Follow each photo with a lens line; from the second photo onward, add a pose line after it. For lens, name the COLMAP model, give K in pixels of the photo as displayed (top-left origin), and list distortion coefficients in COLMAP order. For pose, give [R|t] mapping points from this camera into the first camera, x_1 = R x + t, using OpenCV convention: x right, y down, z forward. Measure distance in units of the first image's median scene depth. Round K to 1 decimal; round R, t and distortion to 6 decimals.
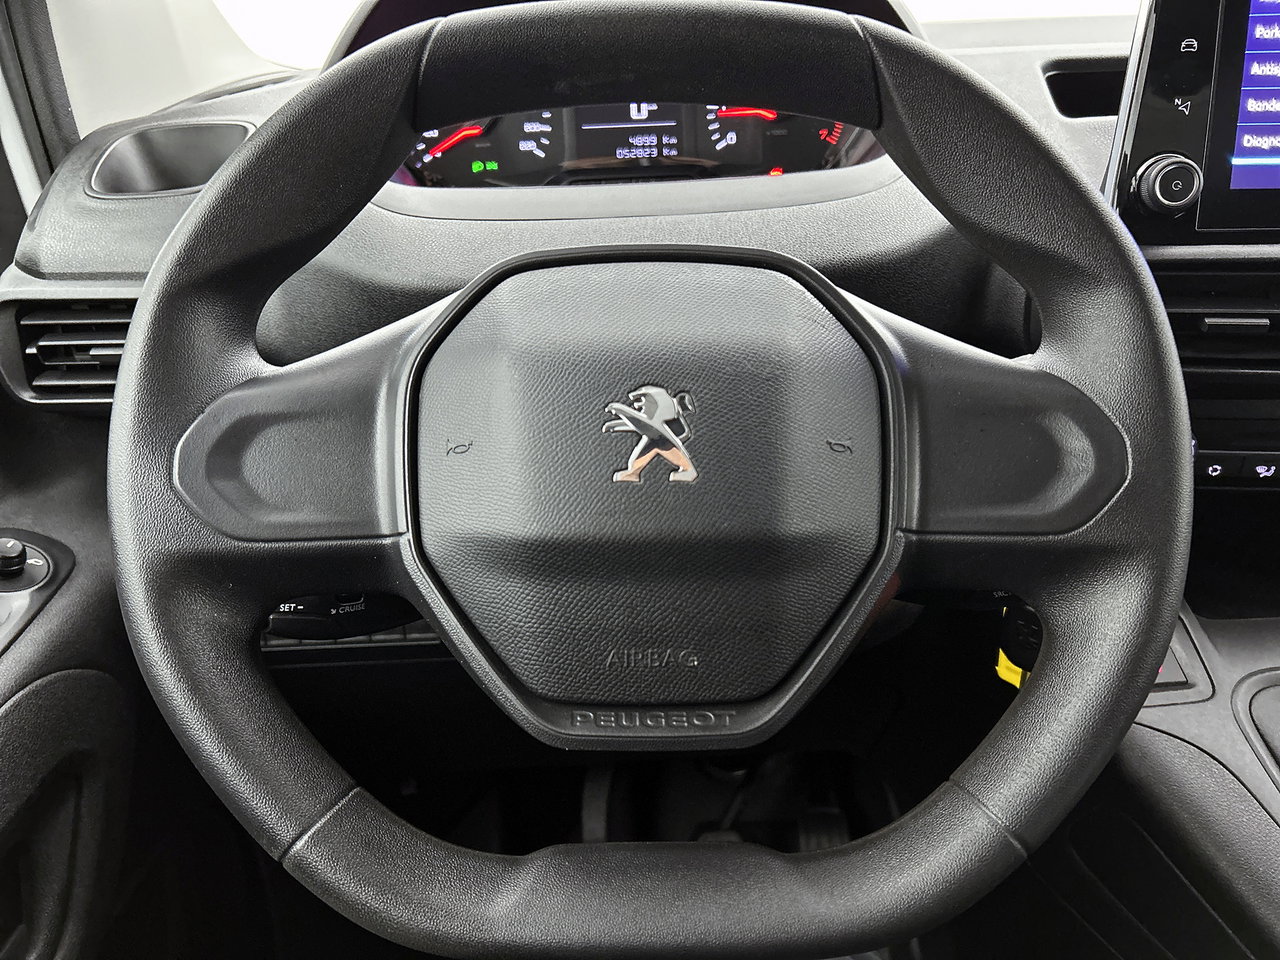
lens RADIAL K [[947.3, 0, 640.0], [0, 947.3, 480.0], [0, 0, 1]] dist [-0.004864, -0.002059]
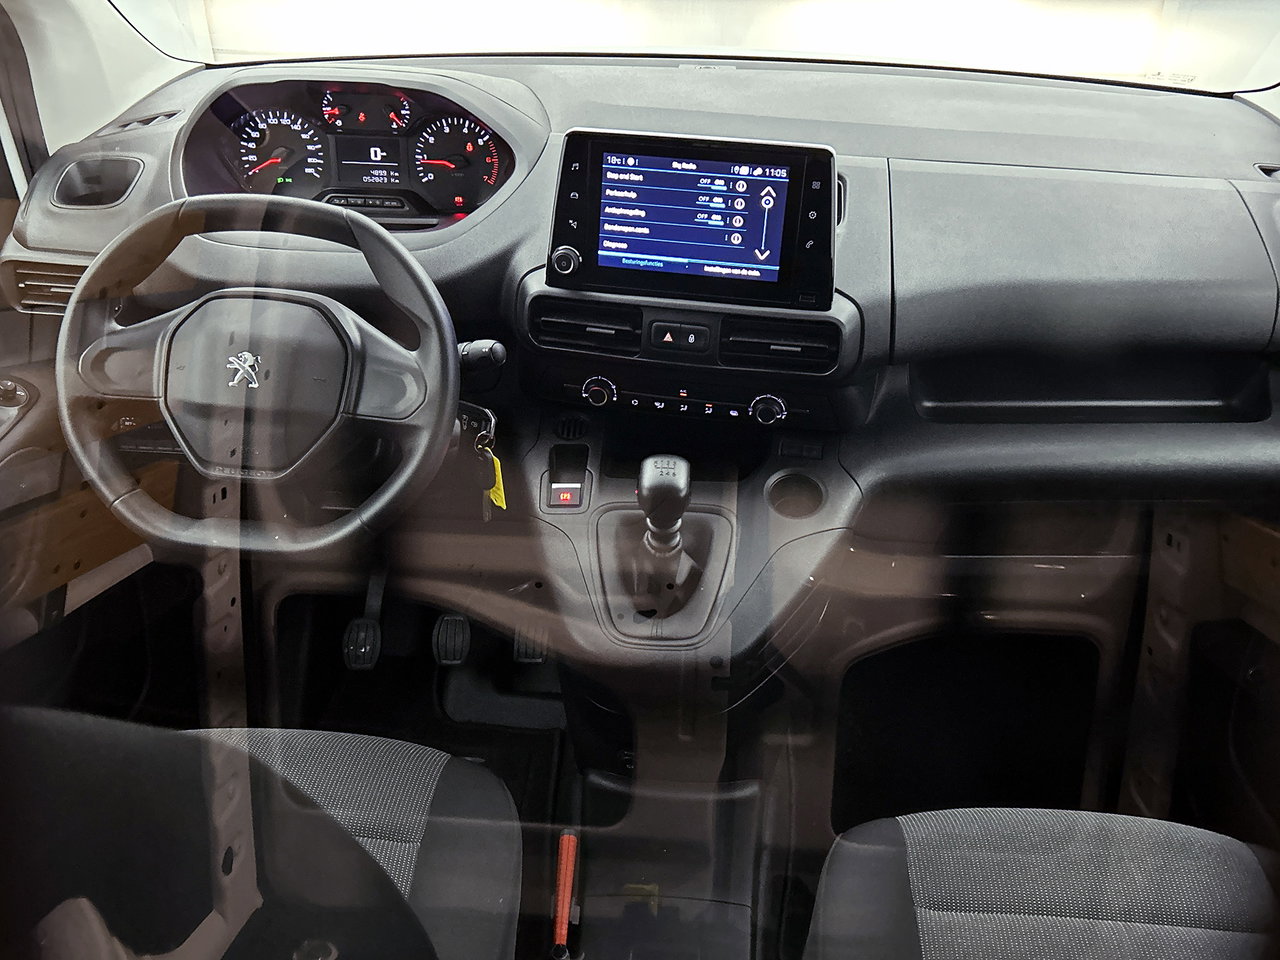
lens RADIAL K [[1213.3, 0, 640.0], [0, 1213.3, 480.0], [0, 0, 1]] dist [-0.006013, 0.003728]
pose [[0.993376, 0.099283, -0.057858, 0.890672], [-0.092577, 0.989734, 0.108887, -0.142437], [0.068075, -0.102809, 0.992369, -1.582015]]
